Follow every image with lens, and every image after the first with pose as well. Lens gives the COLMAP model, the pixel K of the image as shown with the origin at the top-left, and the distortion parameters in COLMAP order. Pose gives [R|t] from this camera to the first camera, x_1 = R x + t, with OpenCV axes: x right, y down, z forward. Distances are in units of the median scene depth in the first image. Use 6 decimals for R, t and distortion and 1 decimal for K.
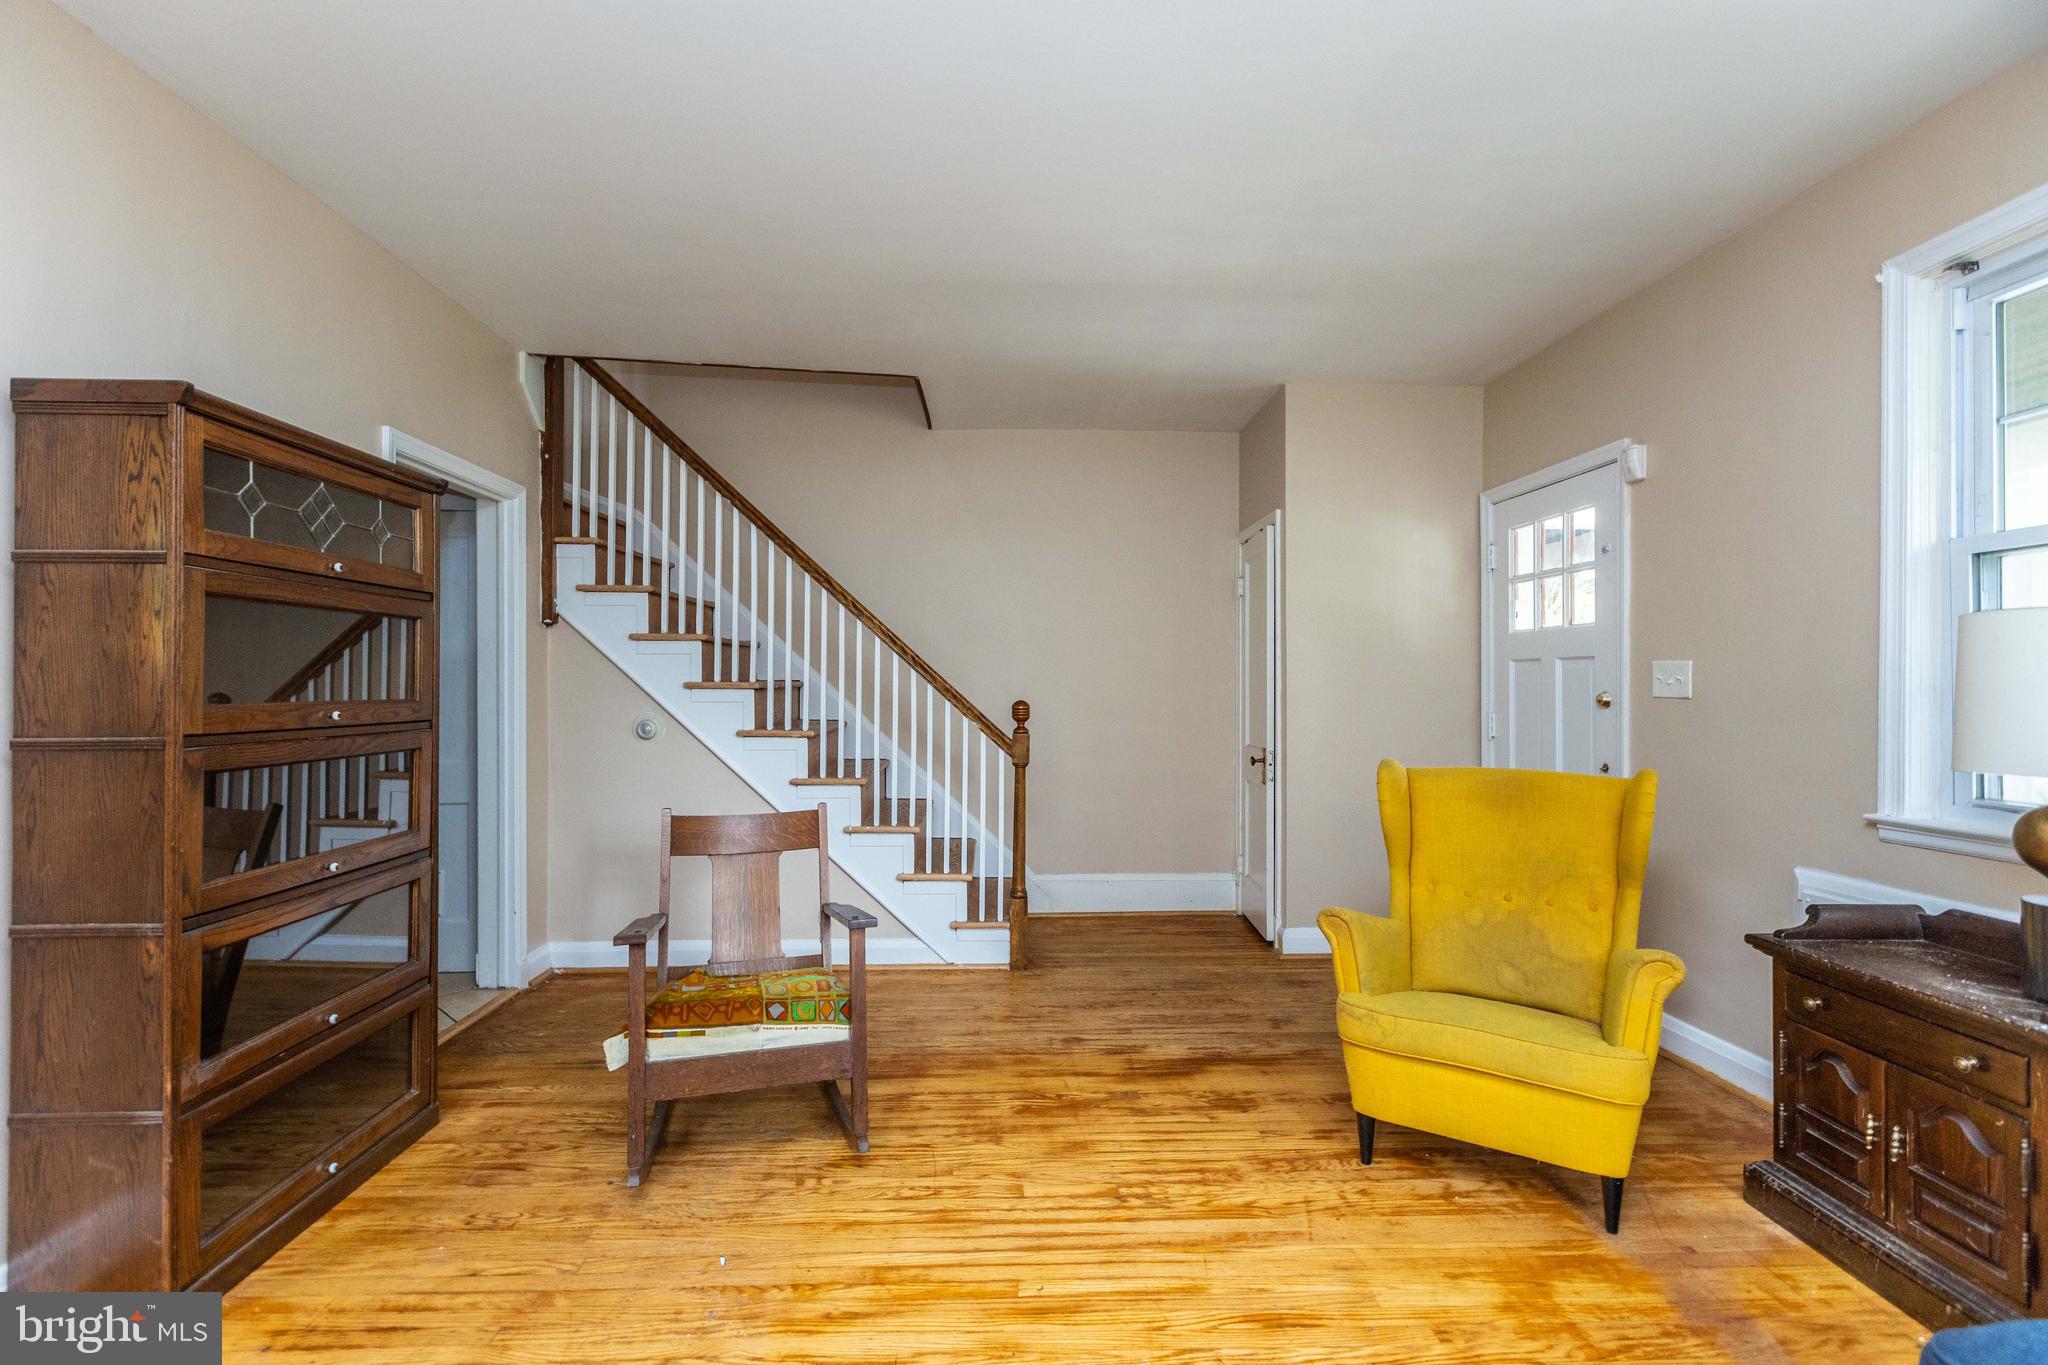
lens RADIAL K [[909.9, 0, 1024.0], [0, 909.9, 682.5], [0, 0, 1]] dist [-0.000870, -0.000259]
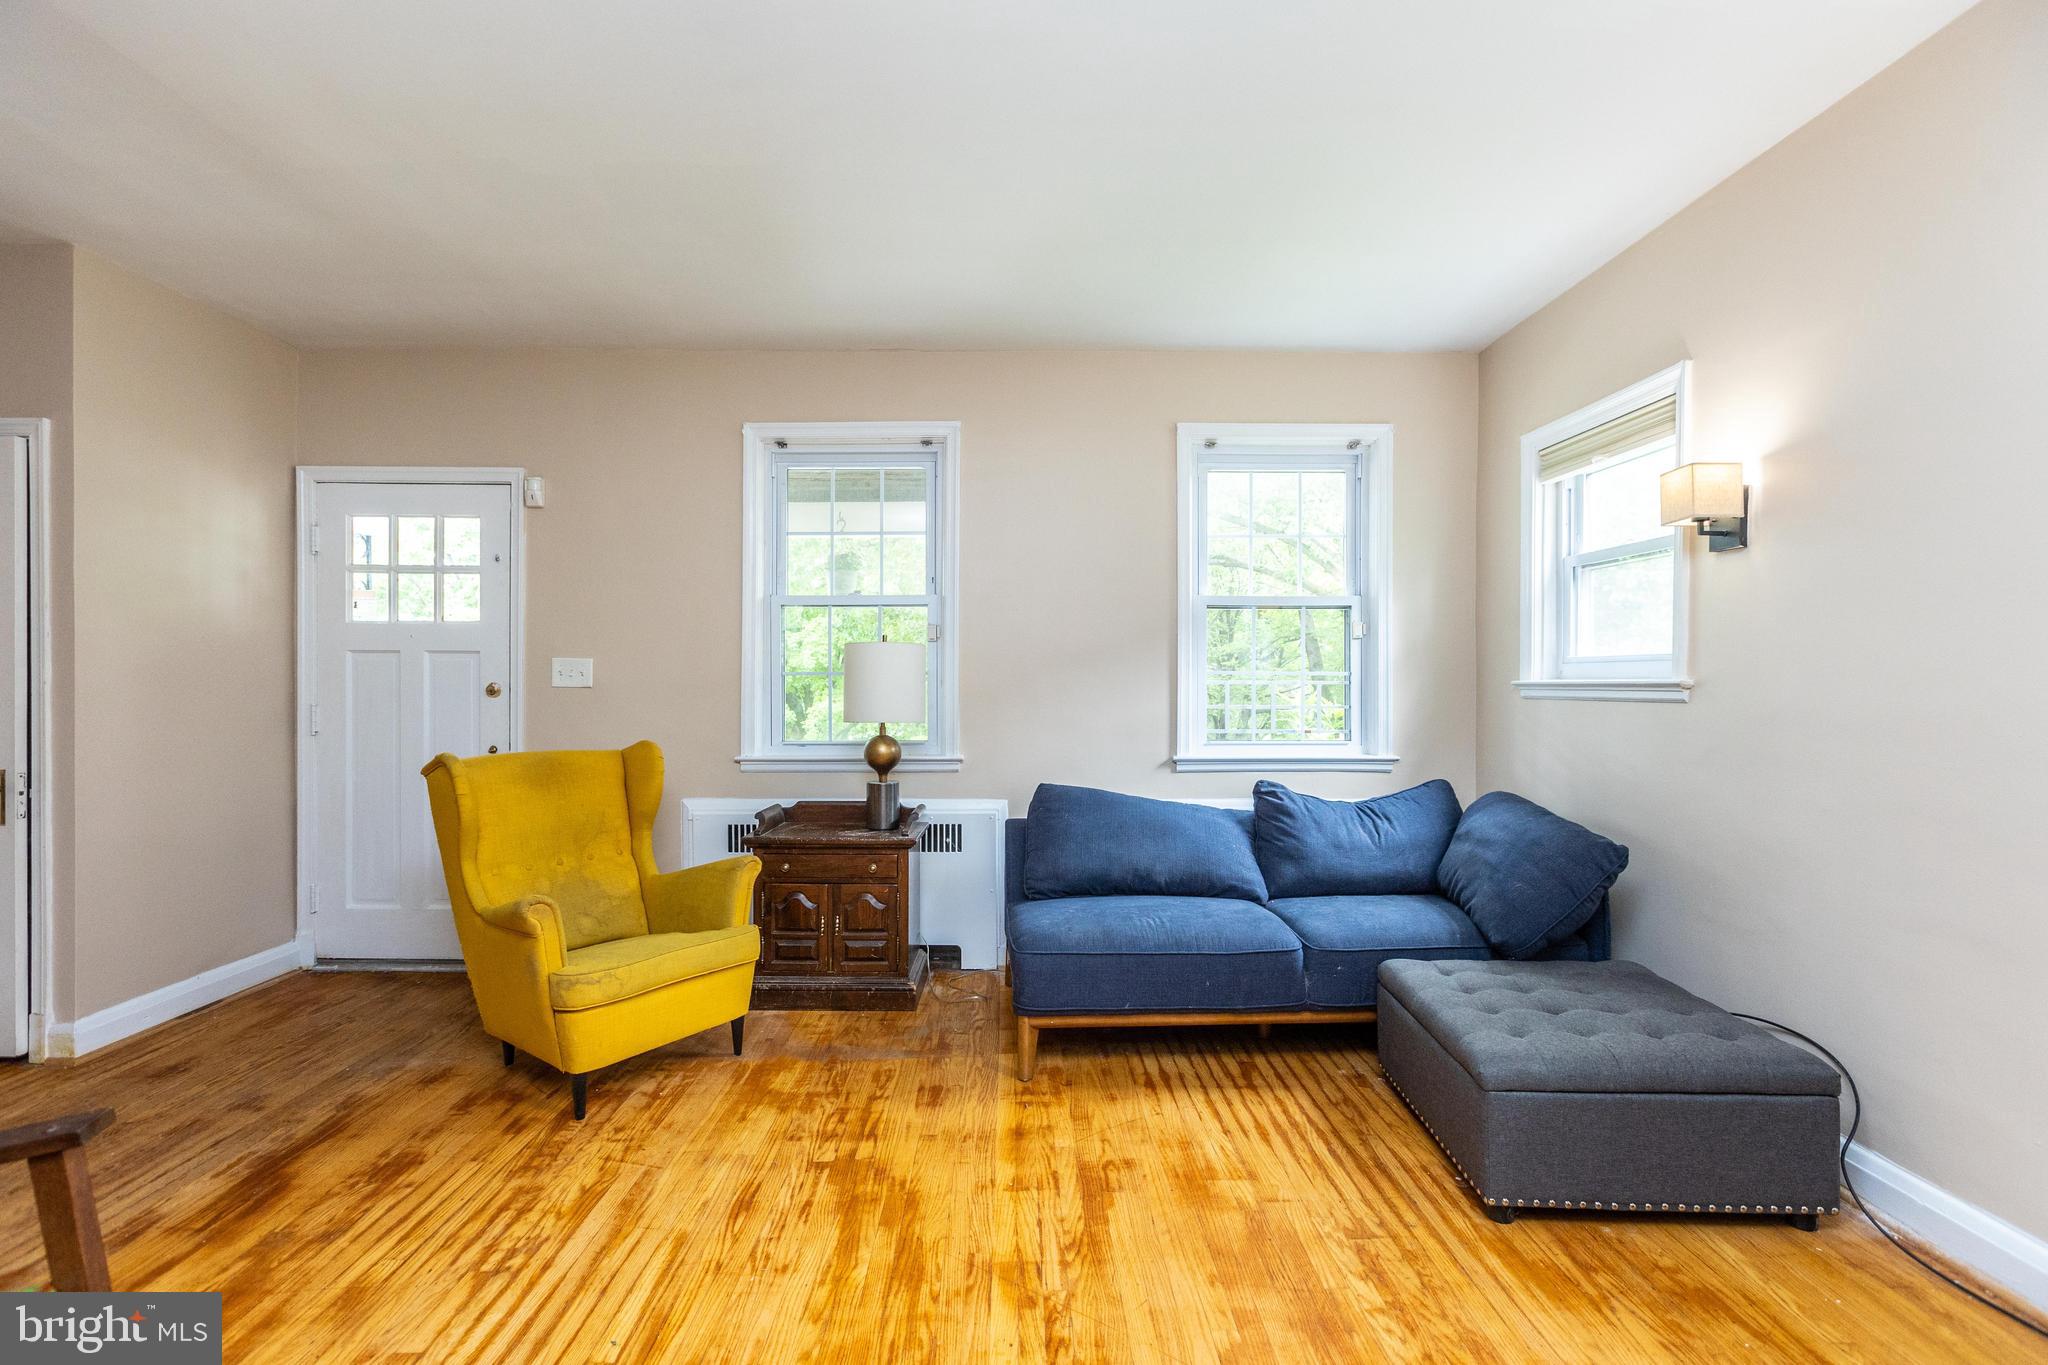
lens RADIAL K [[903.6, 0, 1001.4], [0, 903.6, 681.9], [0, 0, 1]] dist [0.003150, -0.000682]
pose [[0.045892, -0.003952, 0.998939, -0.629741], [-0.006842, 0.999967, 0.004270, -0.000463], [-0.998923, -0.007031, 0.045863, 0.420443]]
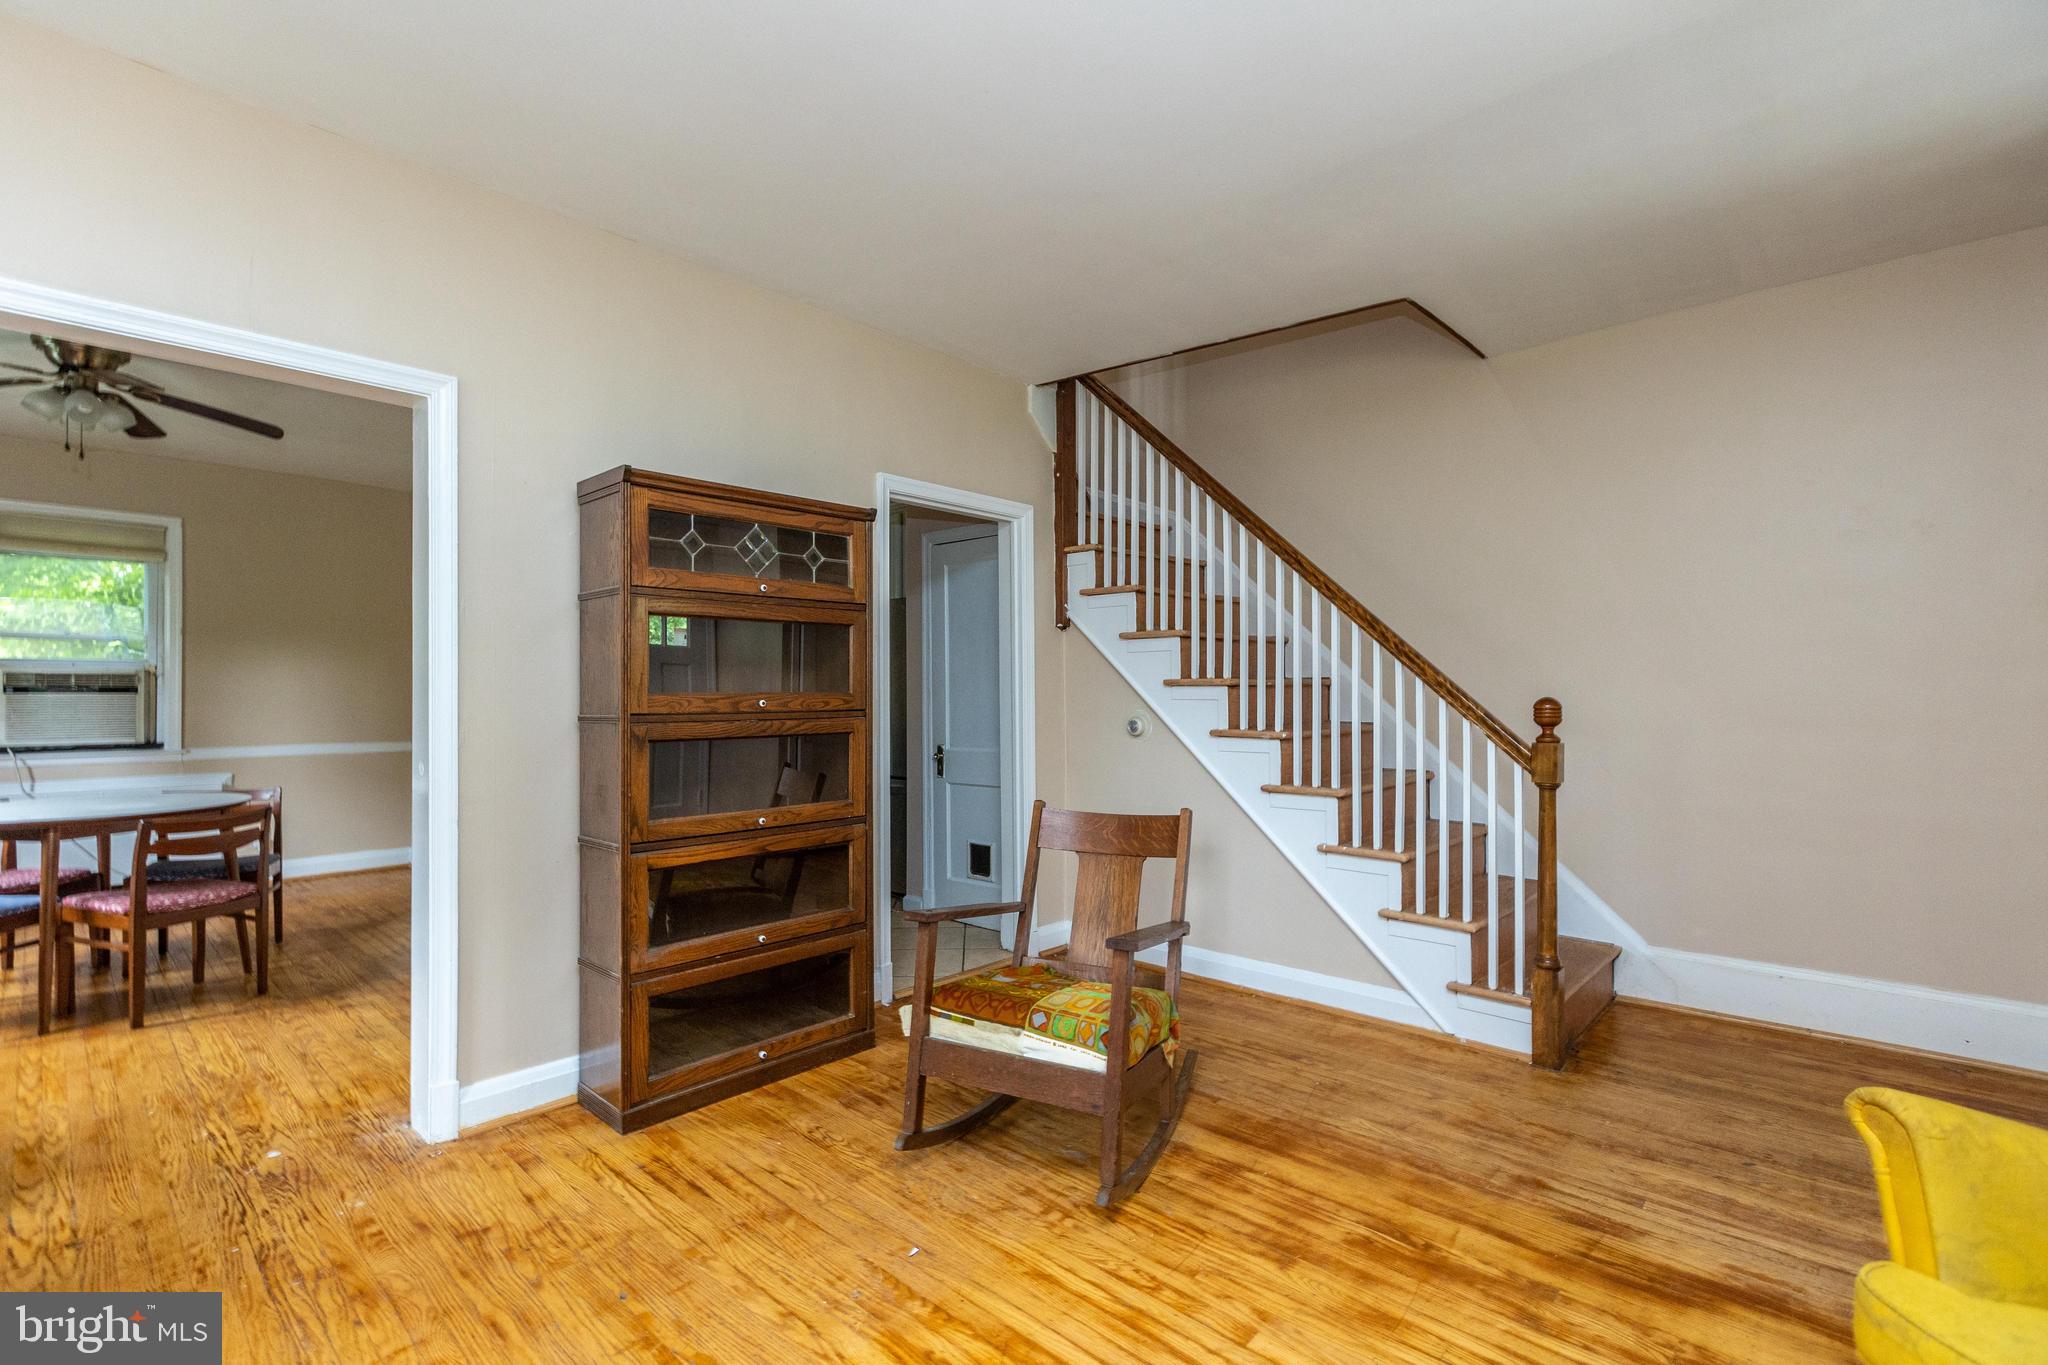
lens RADIAL K [[925.8, 0, 1024.3], [0, 925.8, 691.1], [0, 0, 1]] dist [0.000497, -0.000306]
pose [[0.701206, -0.006966, -0.712925, 0.364143], [0.007439, 0.999969, -0.002454, 0.020878], [0.712920, -0.003583, 0.701236, 0.288905]]
